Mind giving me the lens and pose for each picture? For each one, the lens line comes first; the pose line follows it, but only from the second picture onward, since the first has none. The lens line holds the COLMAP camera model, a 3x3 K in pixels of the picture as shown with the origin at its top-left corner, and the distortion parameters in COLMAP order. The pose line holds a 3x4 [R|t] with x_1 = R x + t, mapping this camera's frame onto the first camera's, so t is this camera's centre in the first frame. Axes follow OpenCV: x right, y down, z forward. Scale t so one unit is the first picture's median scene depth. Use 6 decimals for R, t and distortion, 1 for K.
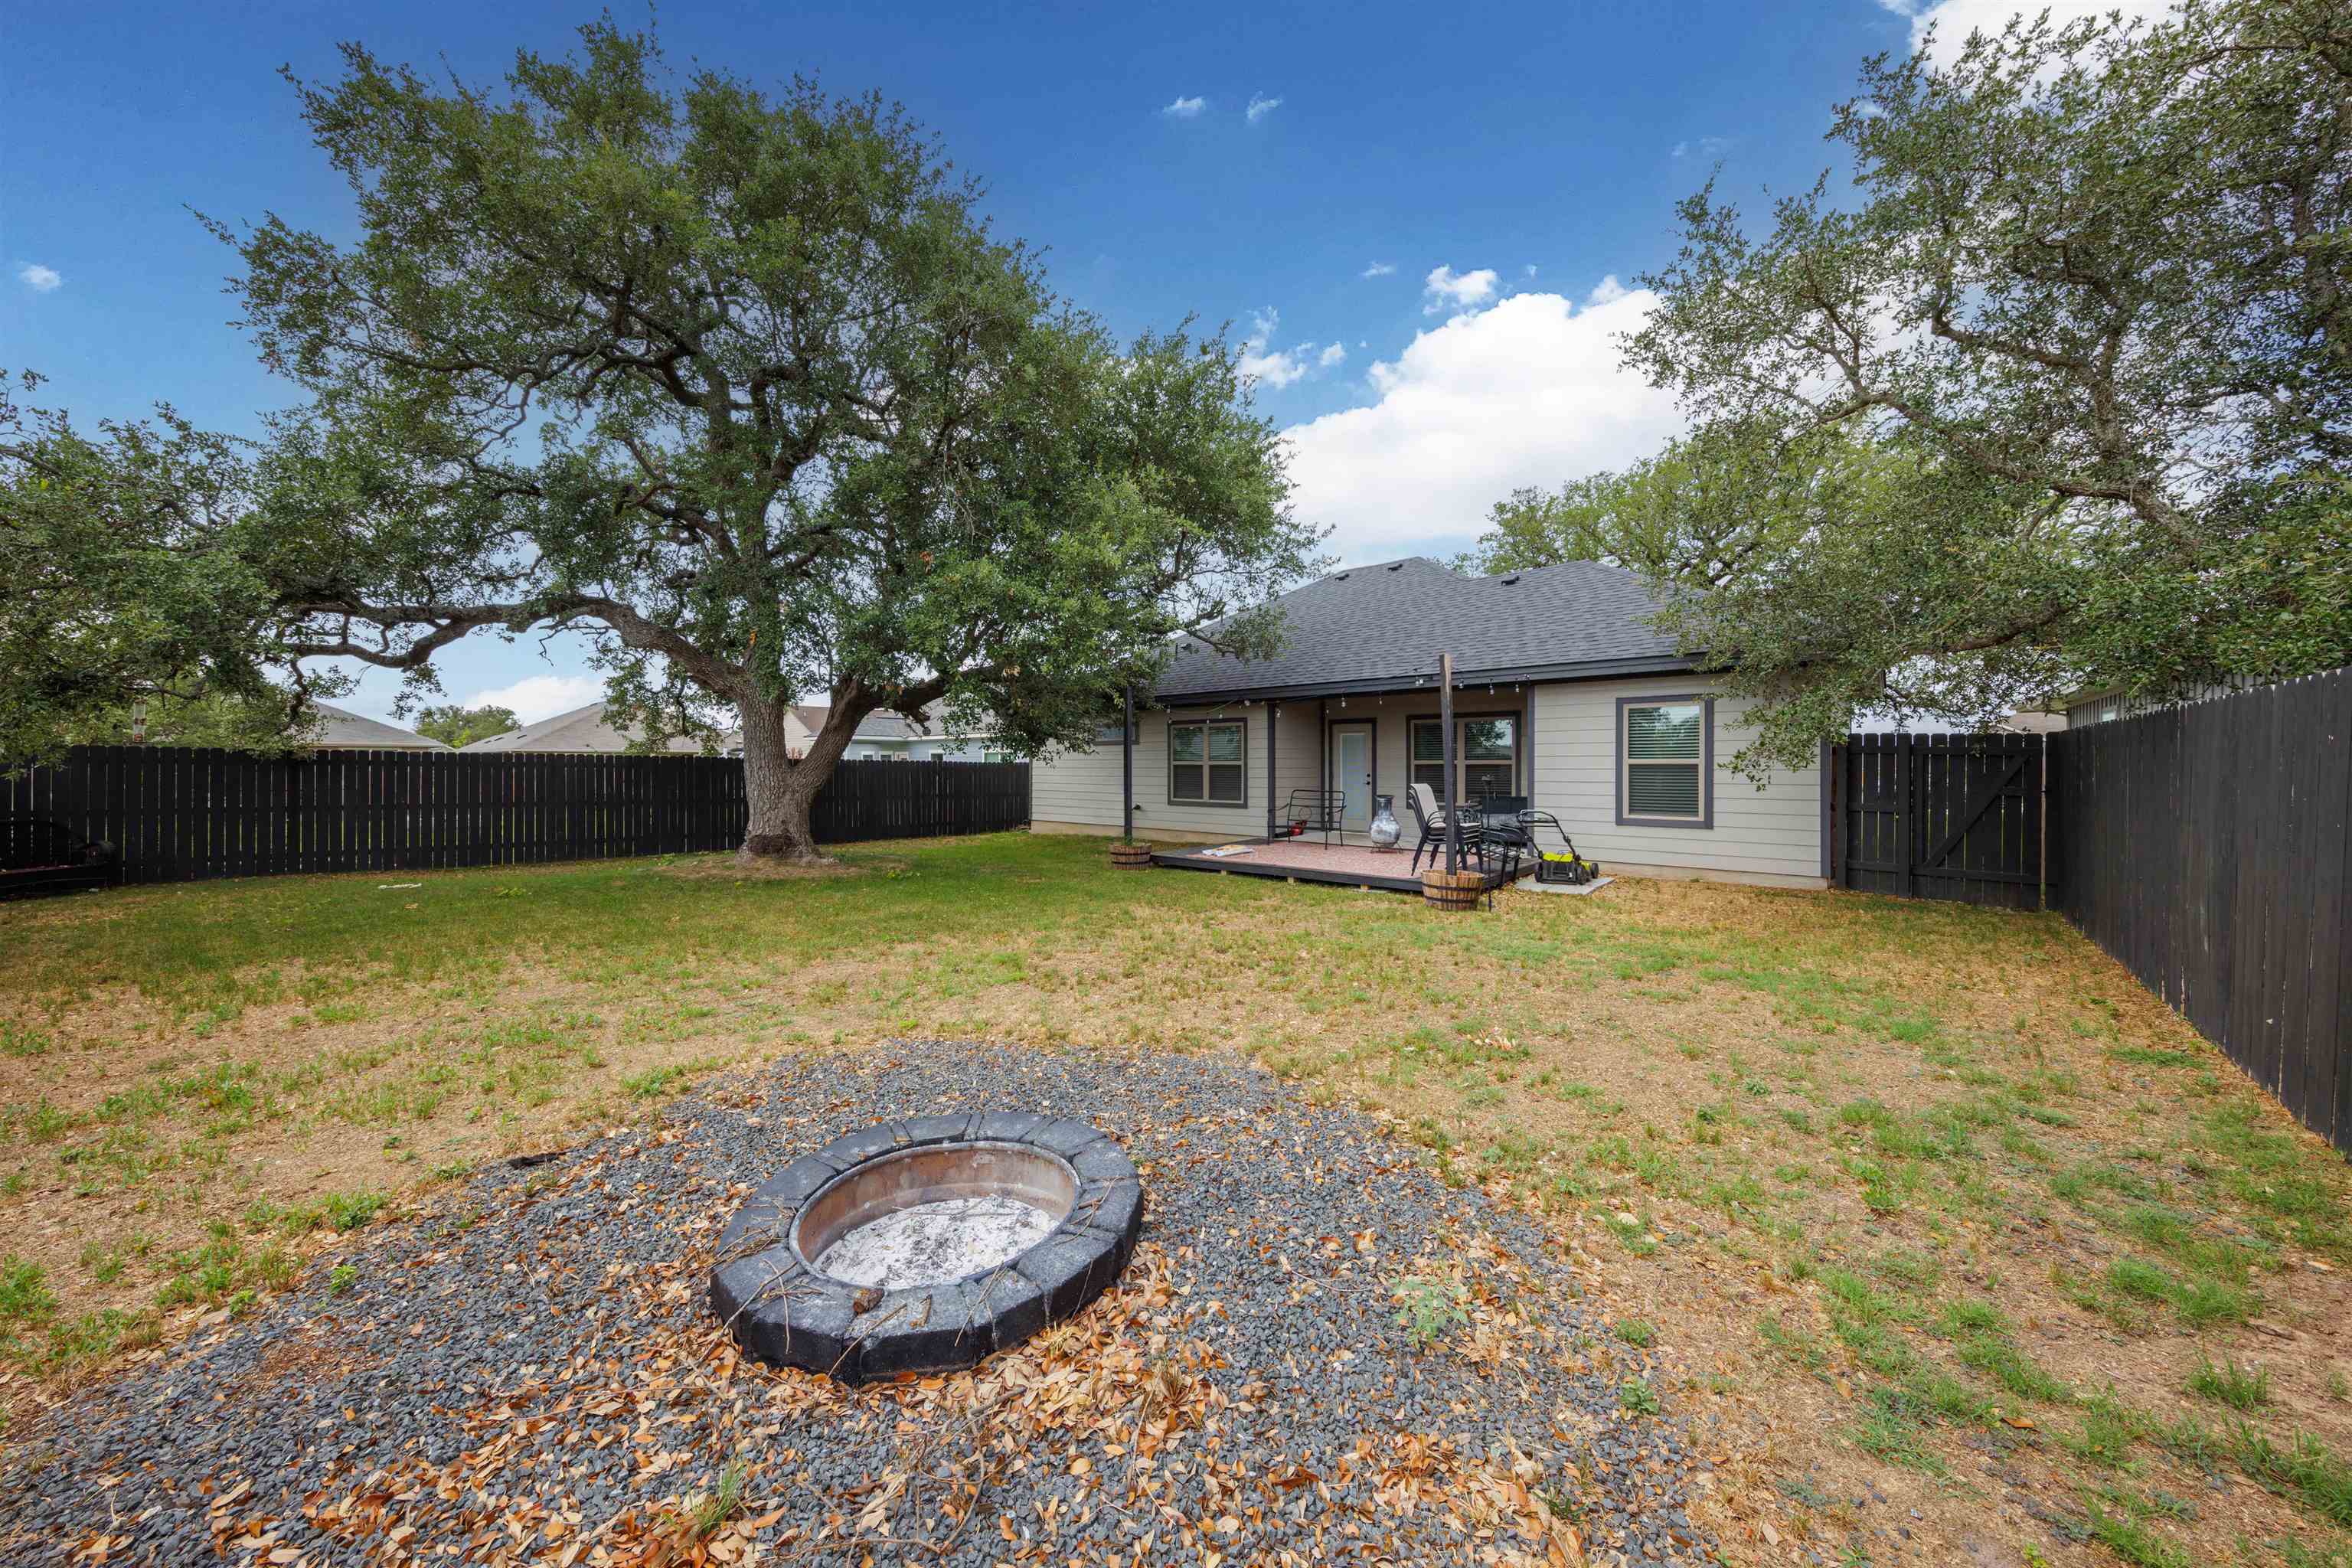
lens RADIAL K [[800.1, 0, 1167.1], [0, 800.1, 774.4], [0, 0, 1]] dist [0.001523, -0.001960]
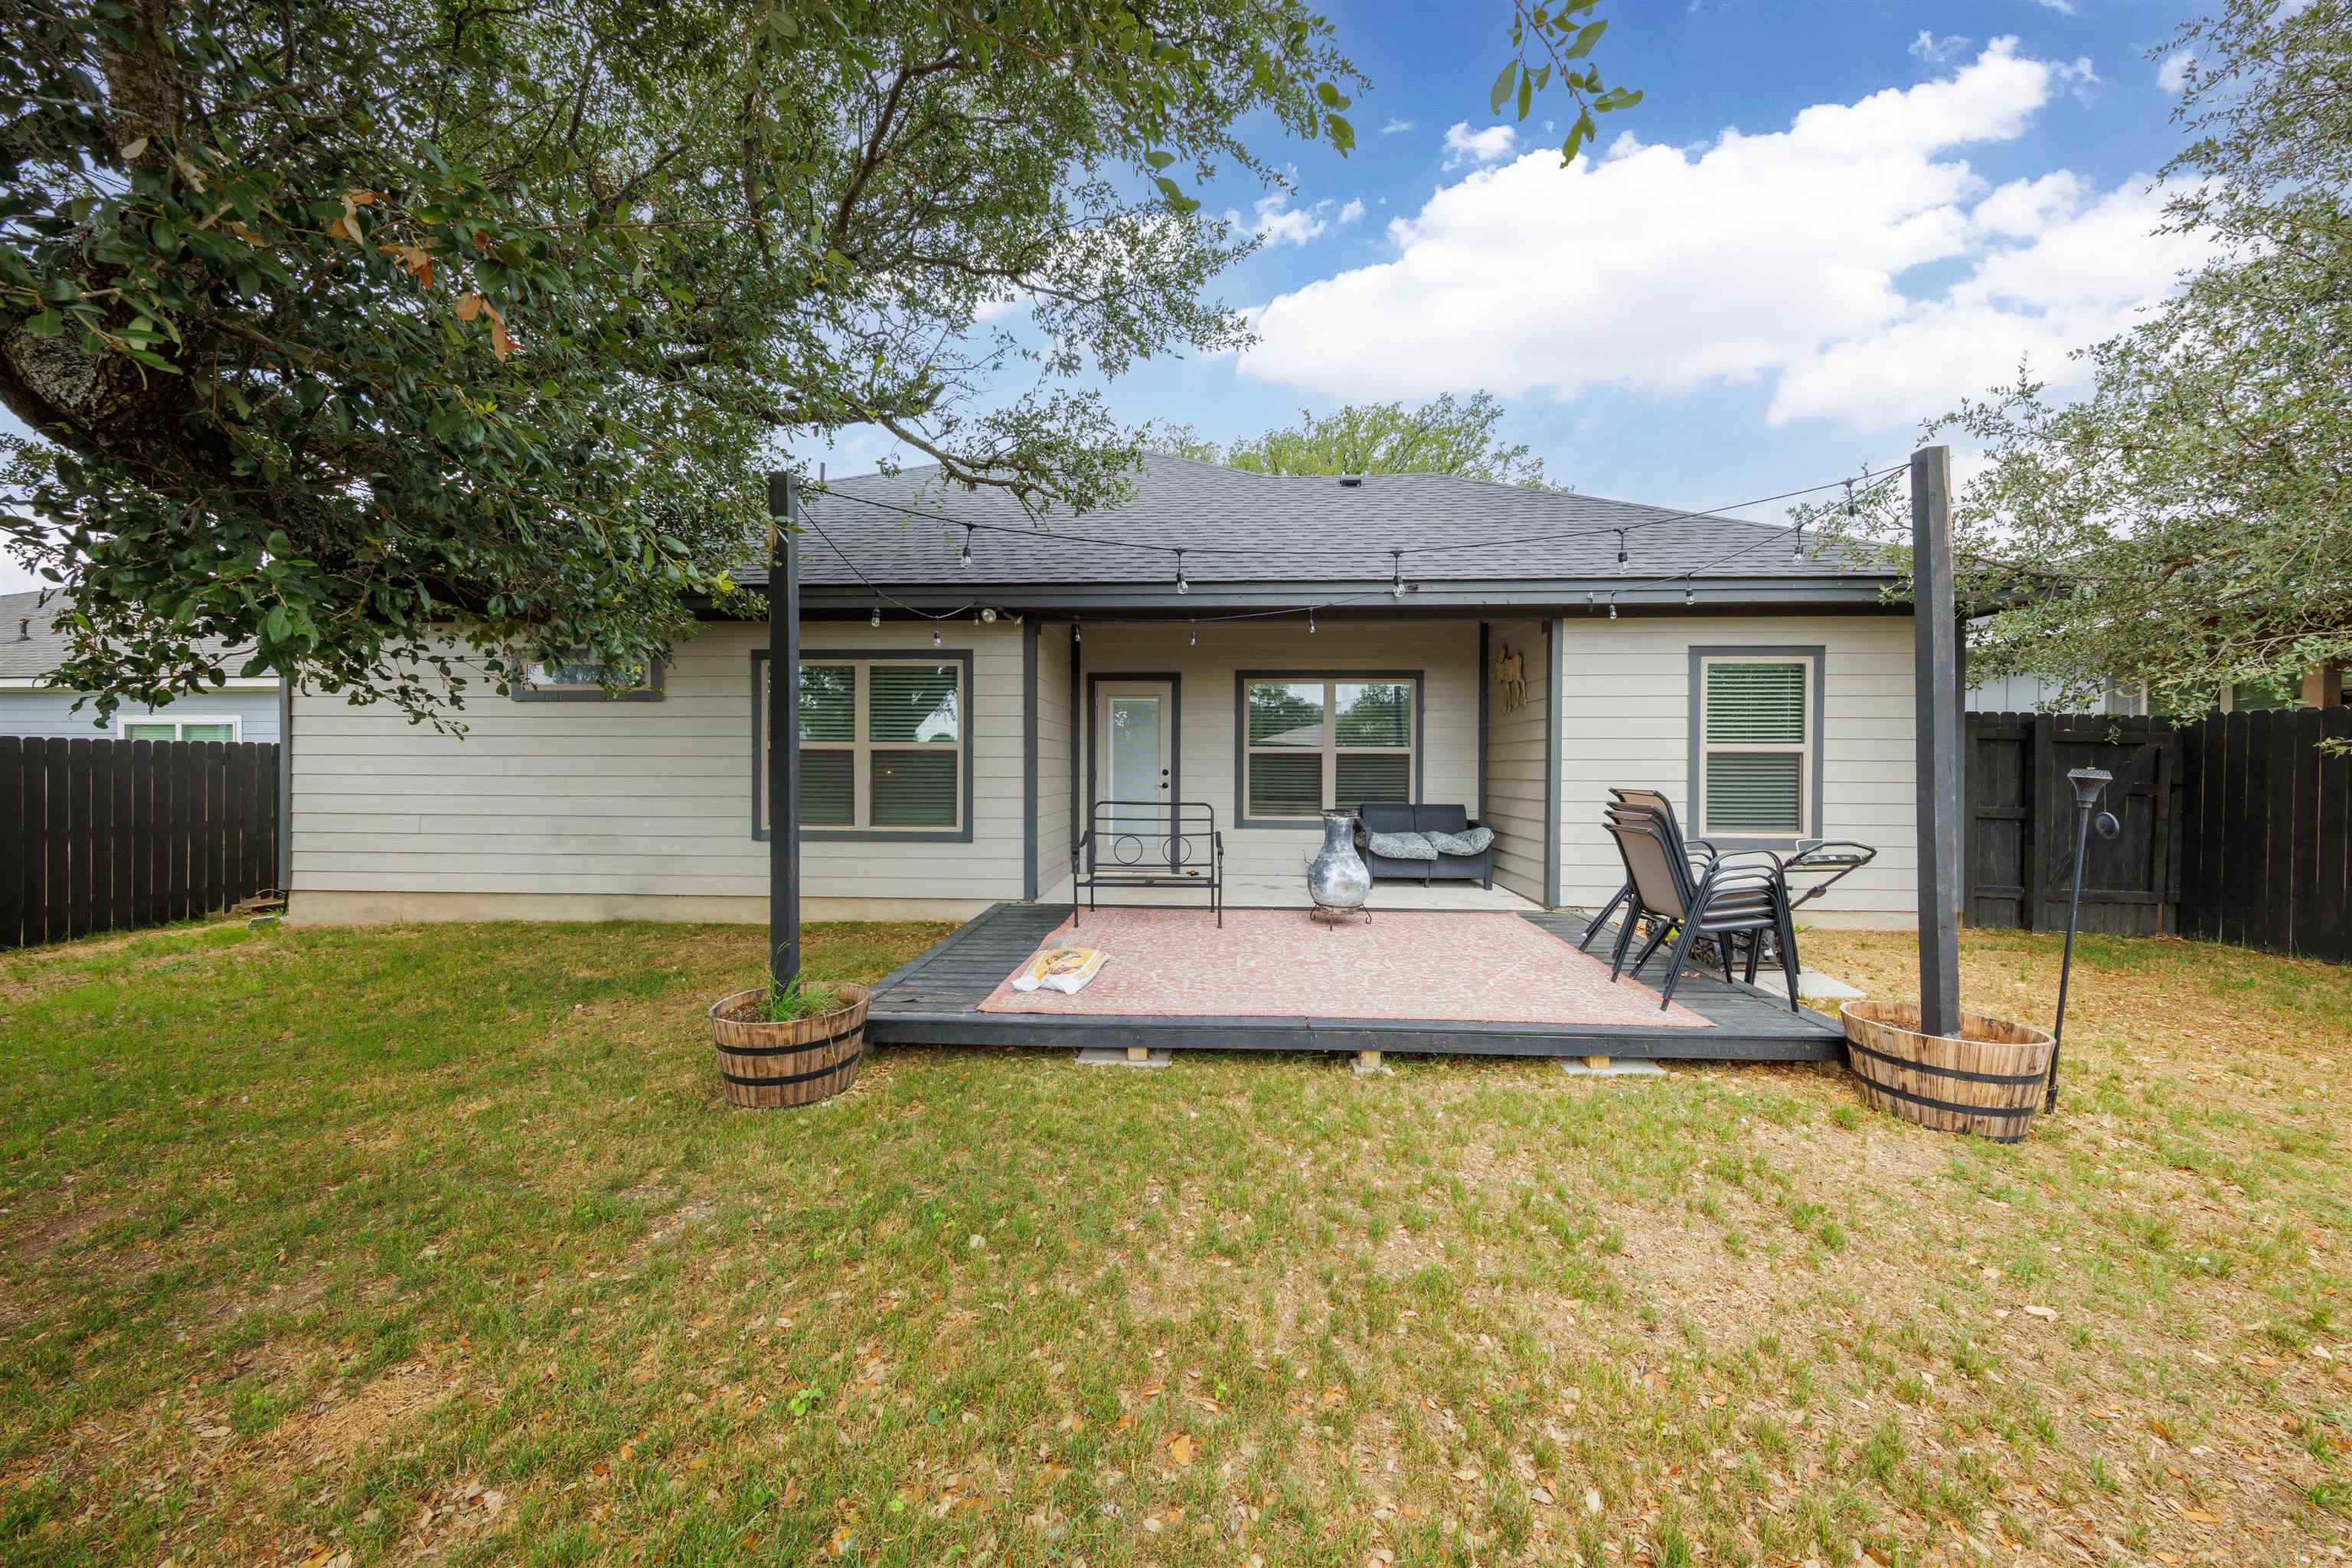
lens RADIAL K [[800.1, 0, 1186.7], [0, 800.1, 769.5], [0, 0, 1]] dist [0.001523, -0.001960]
pose [[0.775473, -0.000161, 0.631380, -0.122363], [0.003456, 0.999986, -0.003989, 0.001906], [-0.631371, 0.005275, 0.775463, 0.680581]]
